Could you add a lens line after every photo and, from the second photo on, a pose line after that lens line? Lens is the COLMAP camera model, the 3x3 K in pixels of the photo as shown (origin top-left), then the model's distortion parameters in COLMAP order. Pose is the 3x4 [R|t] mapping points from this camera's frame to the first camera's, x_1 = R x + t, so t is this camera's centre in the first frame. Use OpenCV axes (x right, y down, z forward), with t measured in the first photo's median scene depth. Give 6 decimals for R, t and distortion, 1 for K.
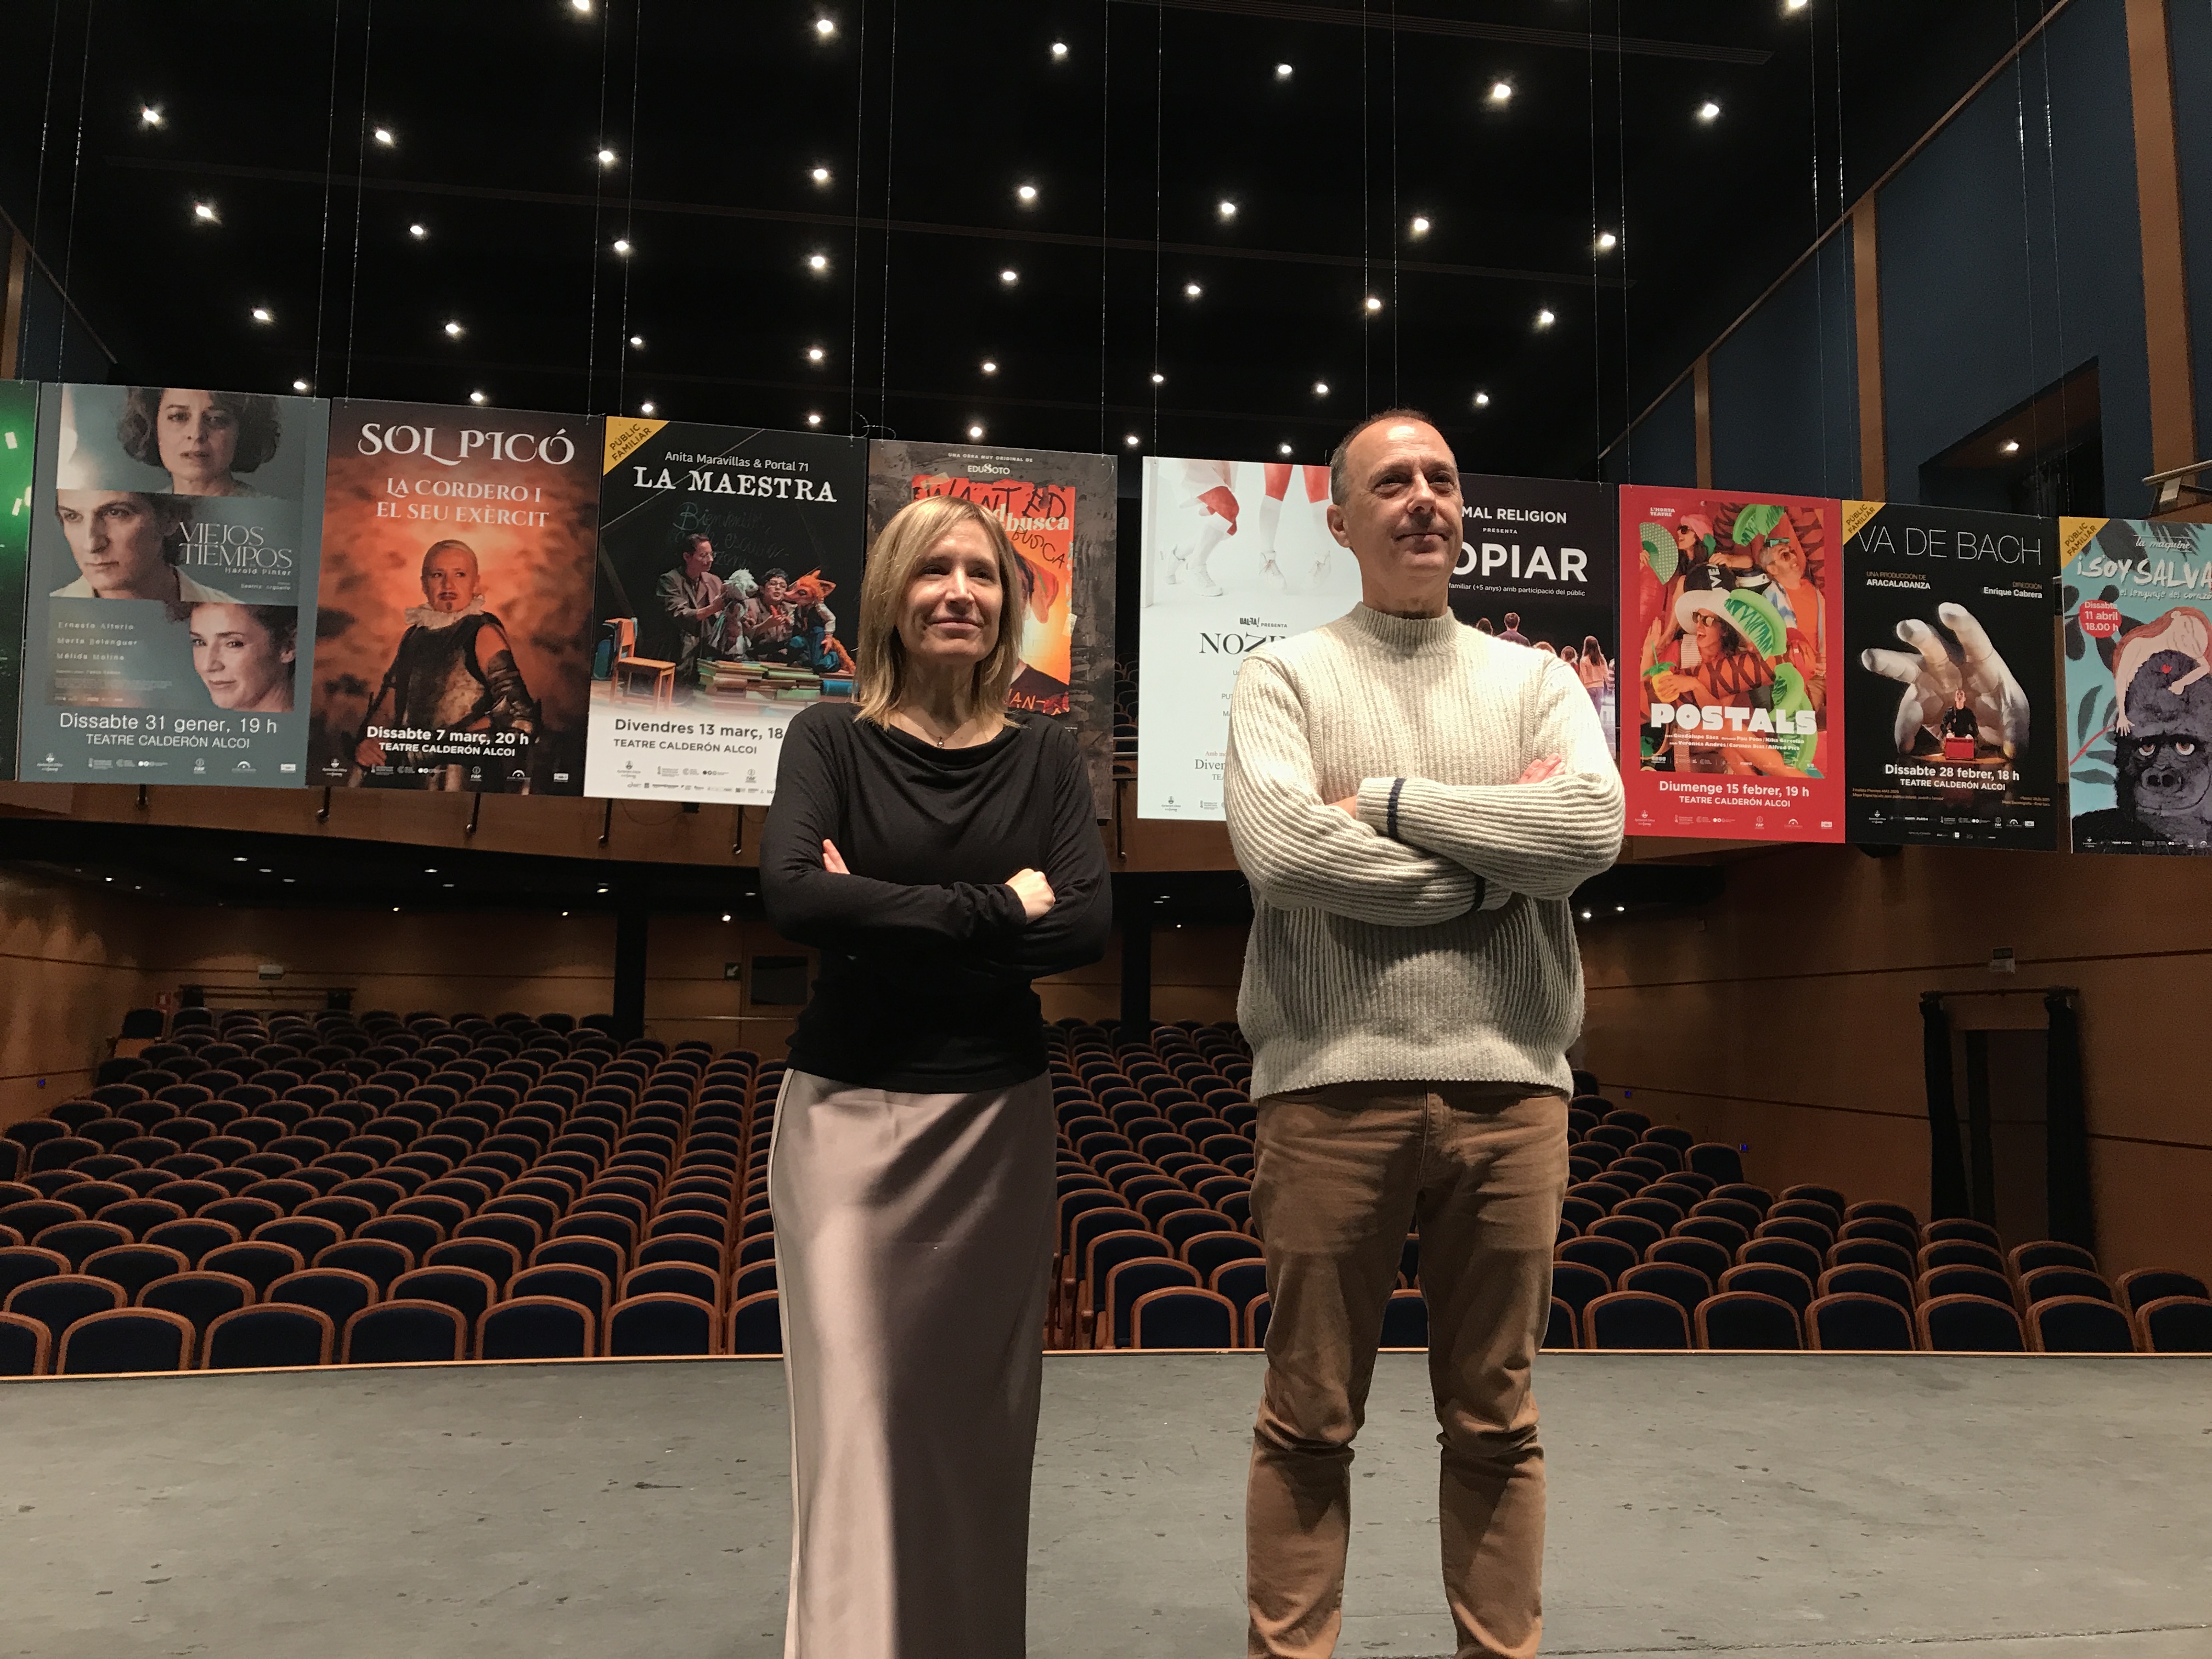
lens RADIAL K [[1821.0, 0, 1106.7], [0, 1821.0, 828.2], [0, 0, 1]] dist [0.021678, -0.011296]
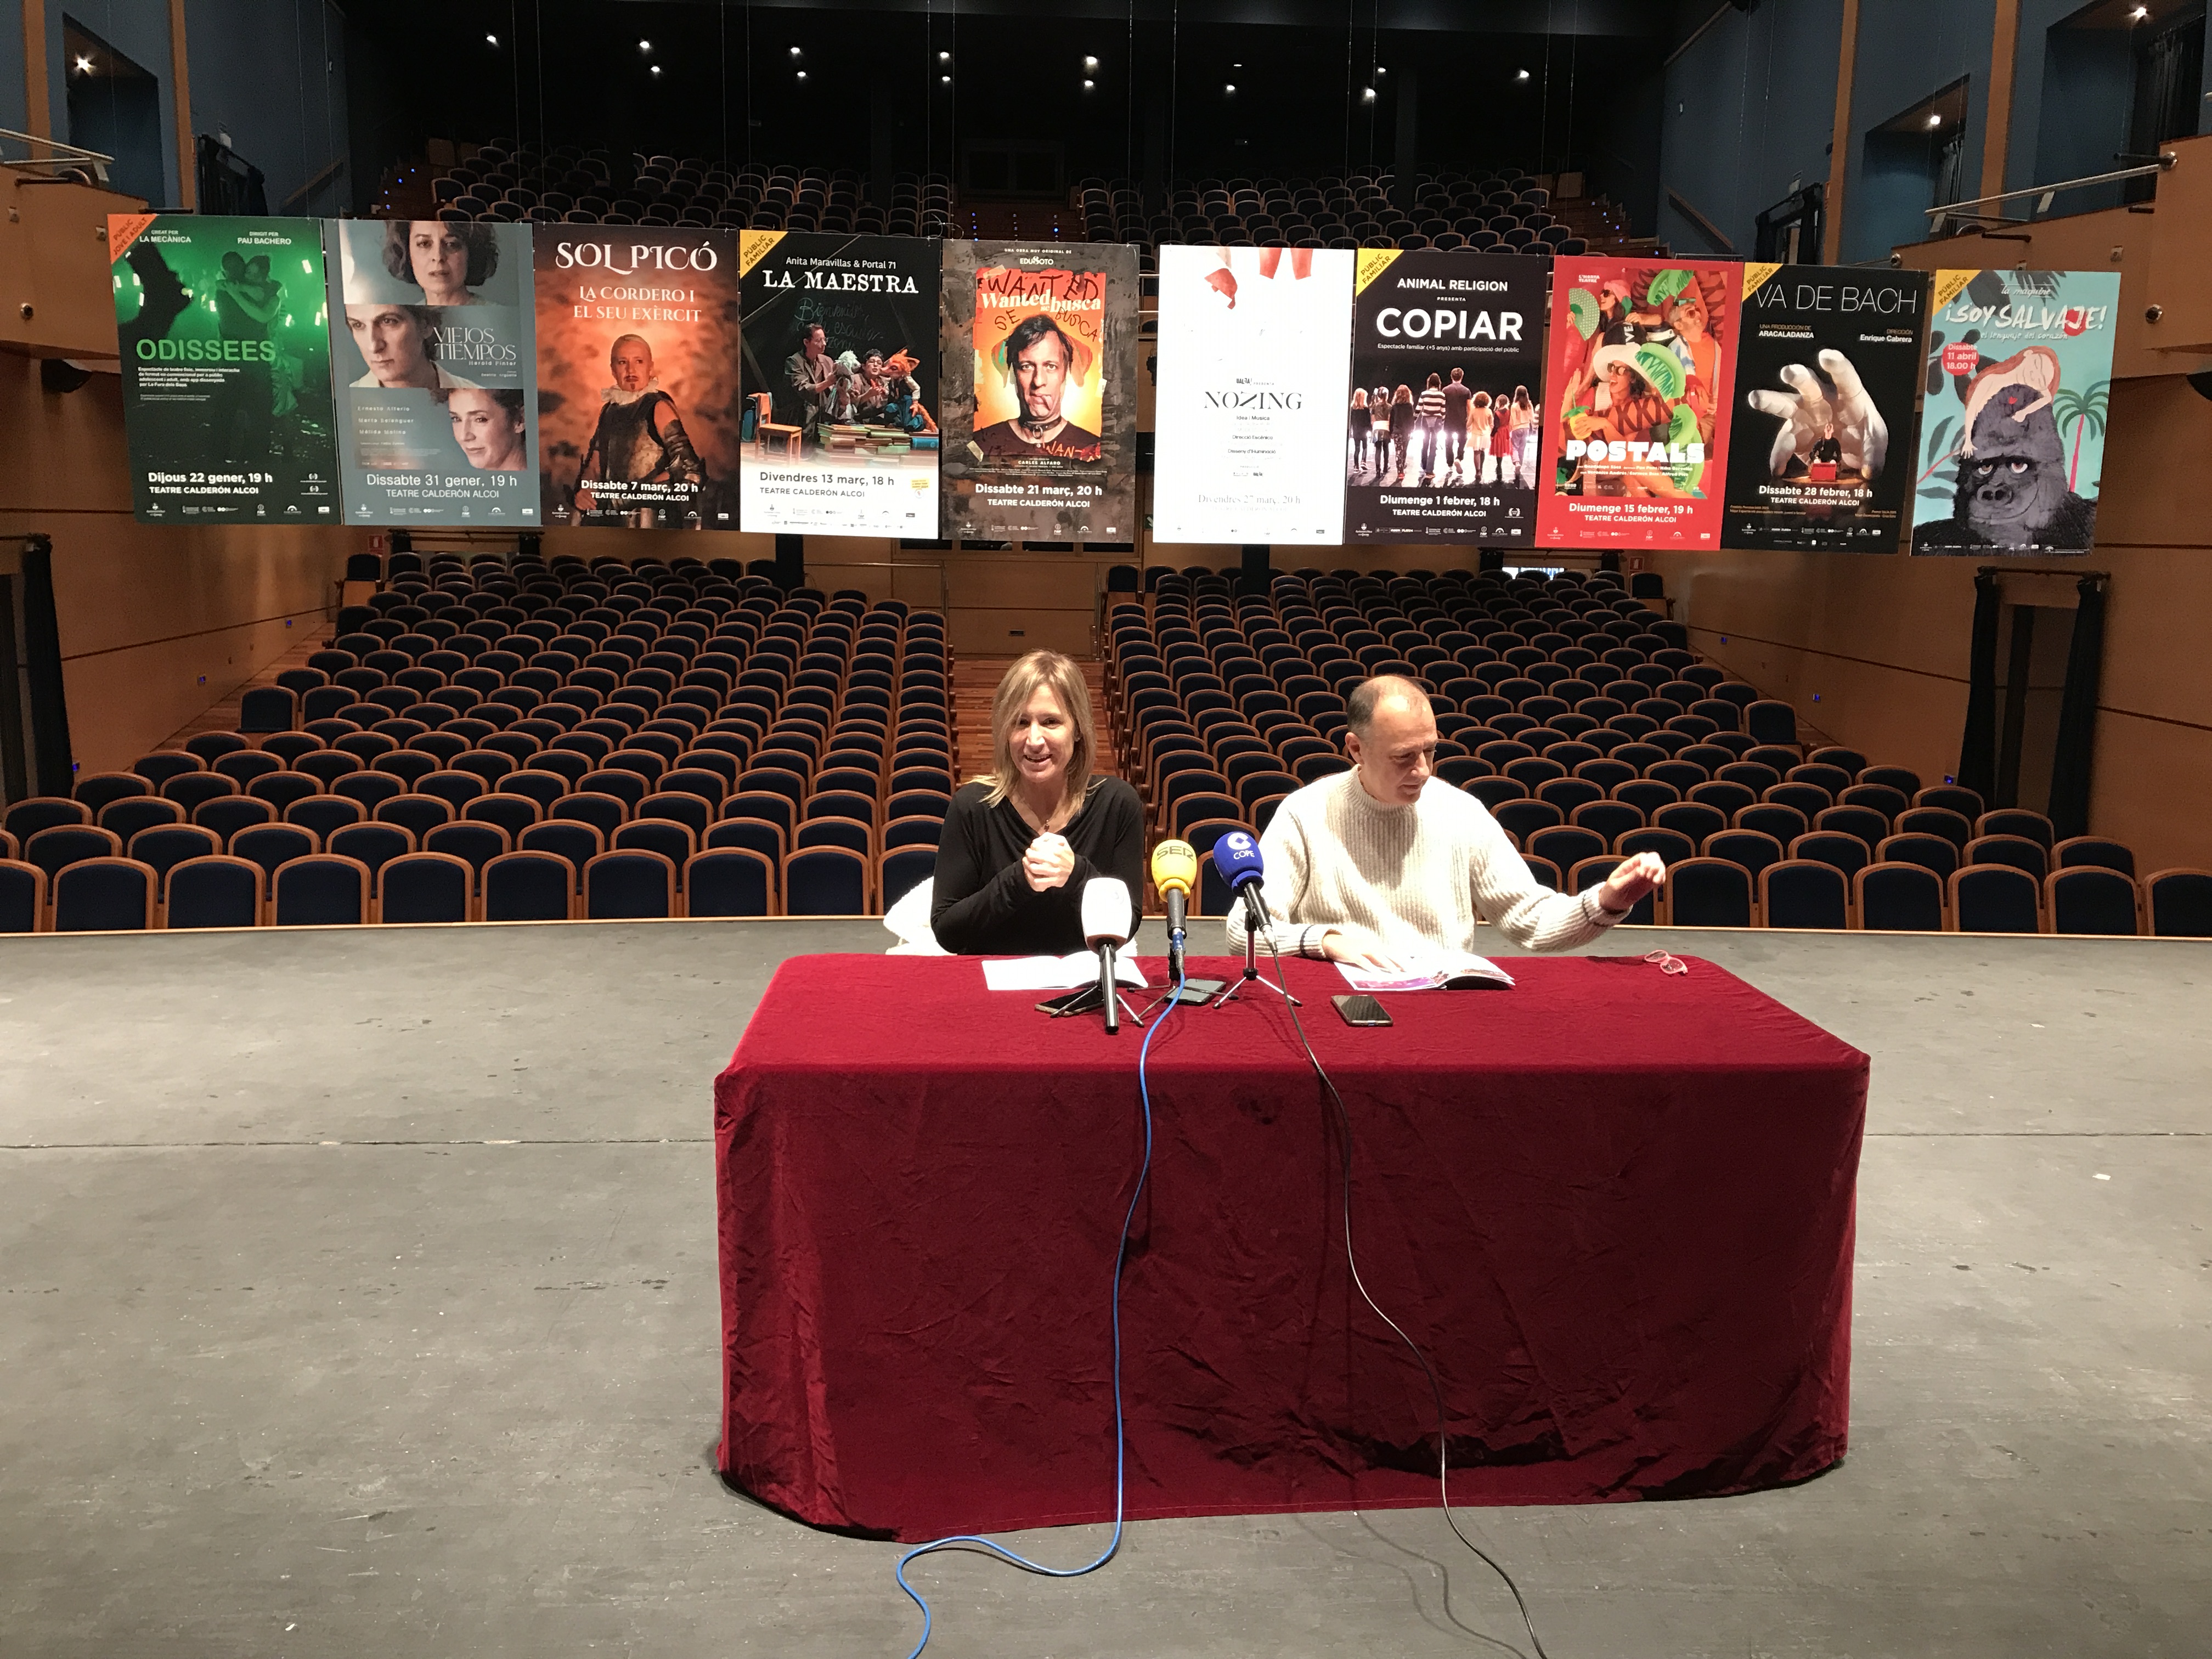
lens RADIAL K [[1821.0, 0, 1103.7], [0, 1821.0, 824.7], [0, 0, 1]] dist [0.021678, -0.011296]
pose [[0.996079, 0.015665, -0.087065, 0.094099], [0.008008, 0.964188, 0.265098, -0.149241], [0.088100, -0.264756, 0.960283, -0.303864]]
